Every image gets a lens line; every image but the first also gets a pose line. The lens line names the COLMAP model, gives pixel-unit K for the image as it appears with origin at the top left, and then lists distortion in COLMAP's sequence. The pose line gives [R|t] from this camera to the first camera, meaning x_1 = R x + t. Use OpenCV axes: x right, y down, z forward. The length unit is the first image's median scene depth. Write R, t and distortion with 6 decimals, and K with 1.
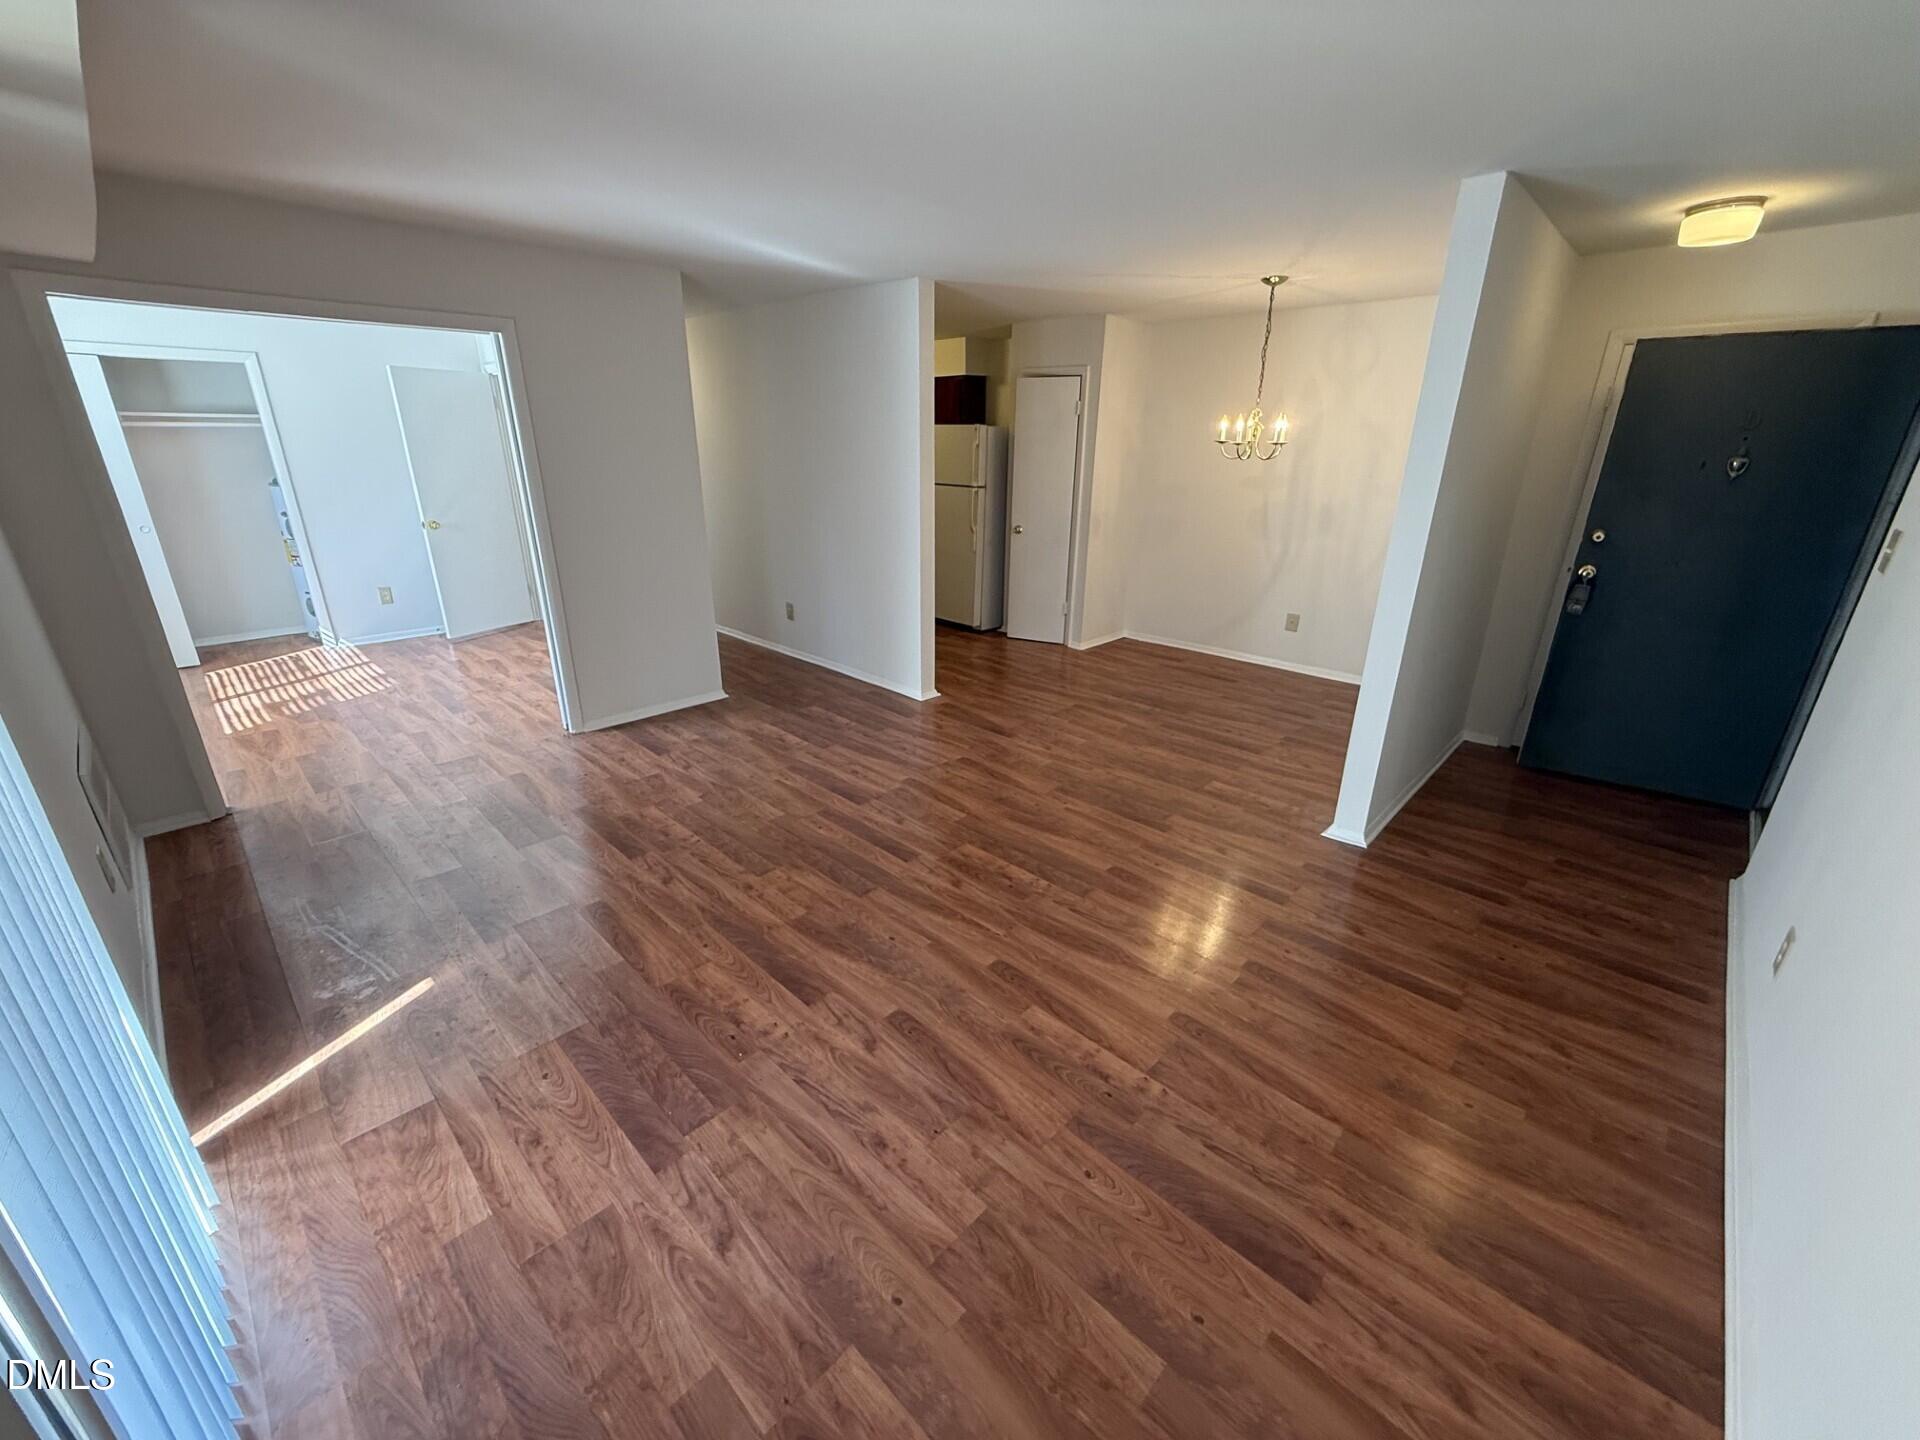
lens RADIAL K [[761.8, 0, 975.1], [0, 761.8, 729.0], [0, 0, 1]] dist [0.003050, -0.000280]
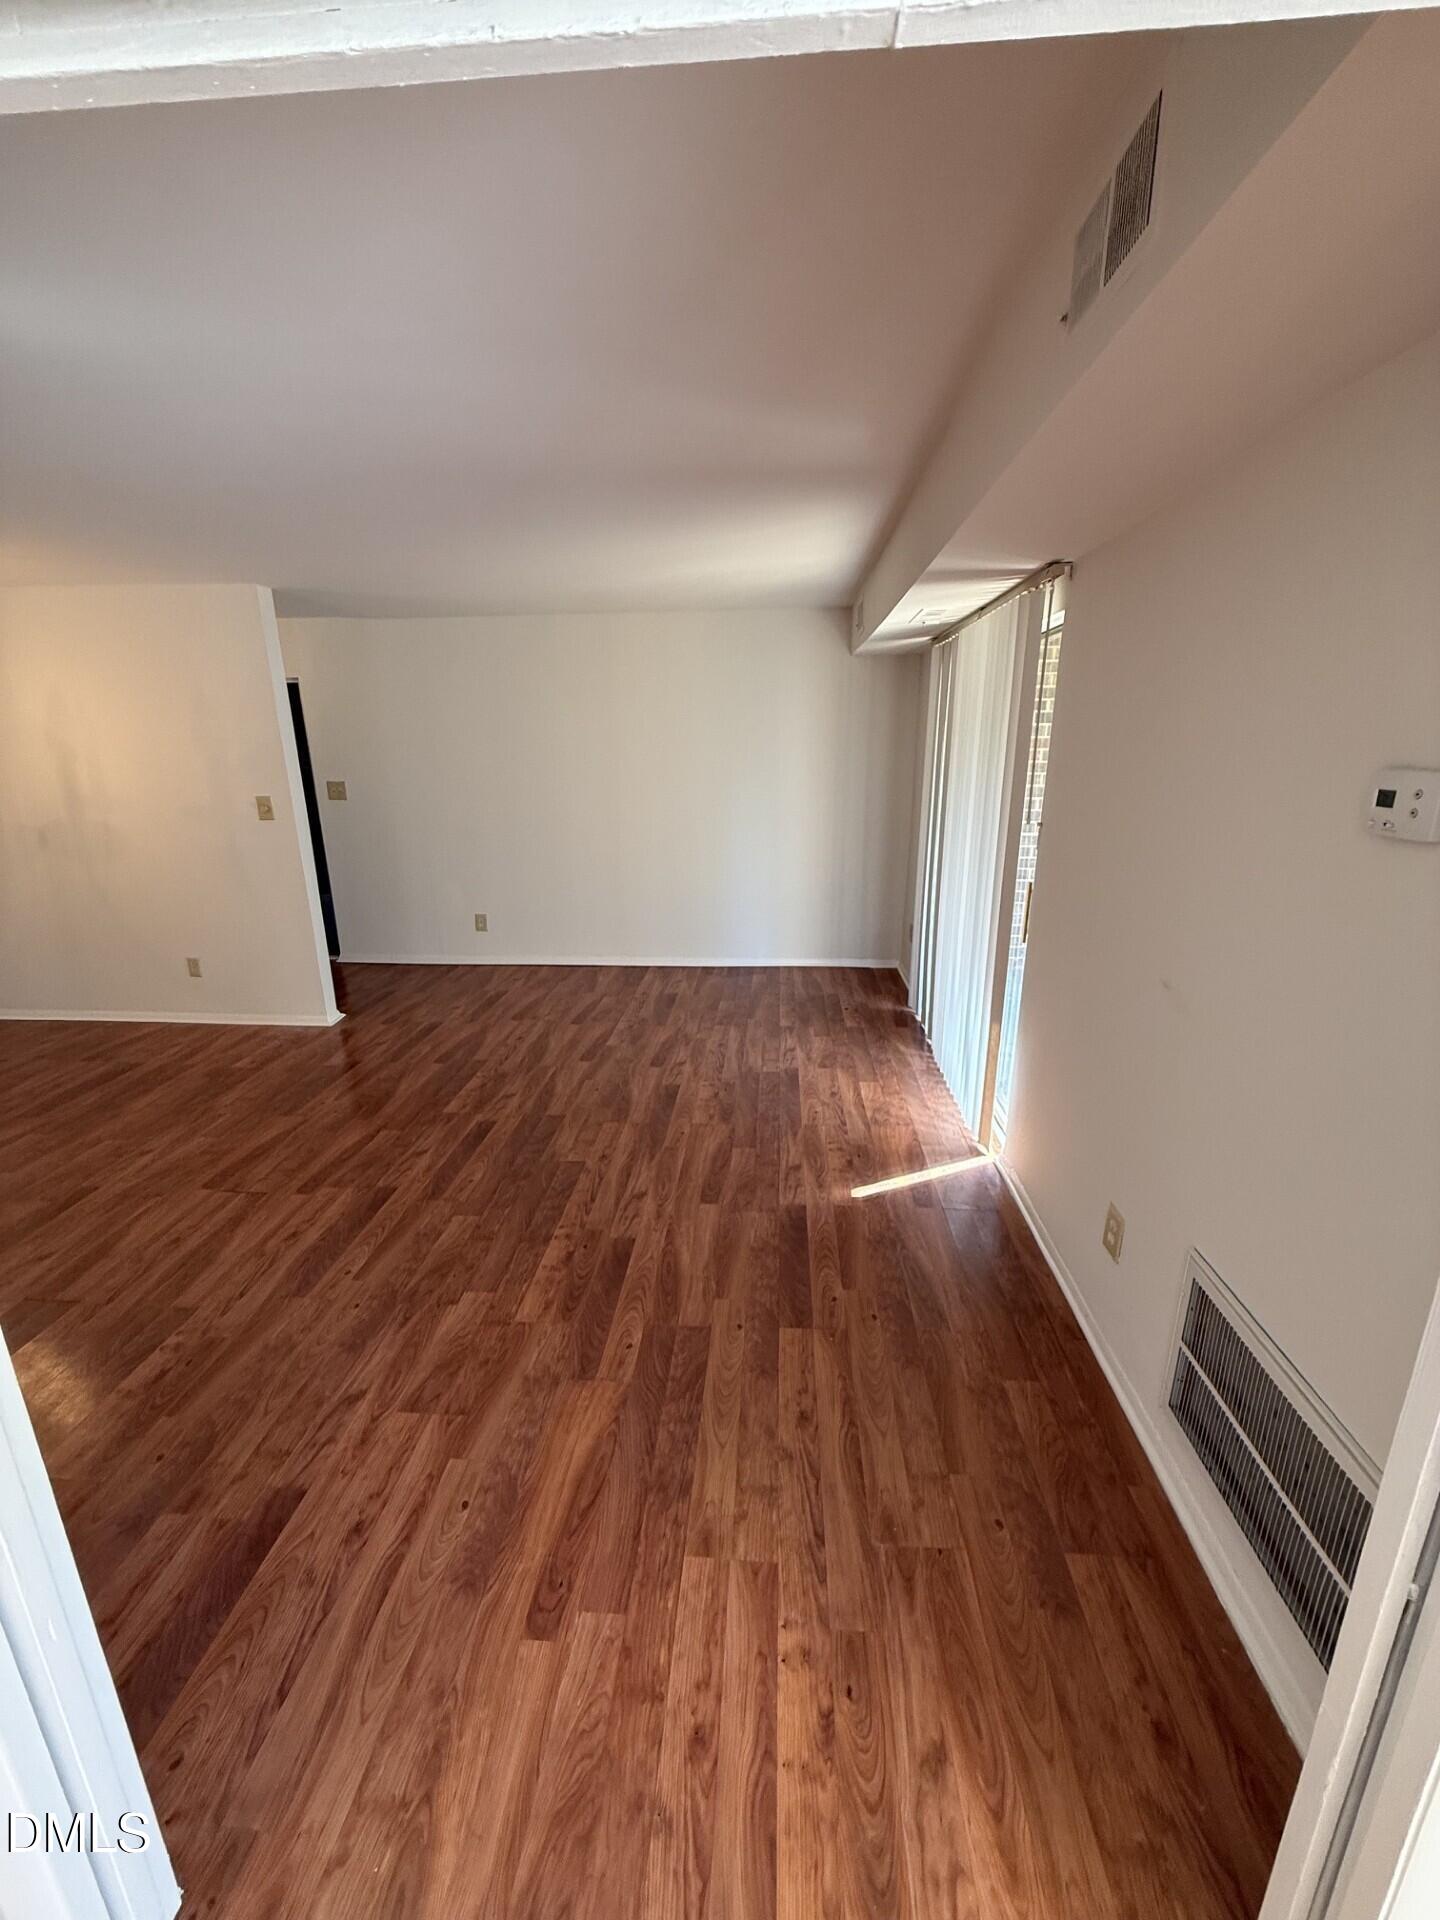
lens RADIAL K [[761.8, 0, 720.6], [0, 761.8, 956.3], [0, 0, 1]] dist [0.003050, -0.000280]
pose [[-0.625443, -0.216928, 0.749509, -1.155436], [0.283205, 0.831958, 0.477117, -0.494950], [-0.727060, 0.510674, -0.458907, 1.249886]]
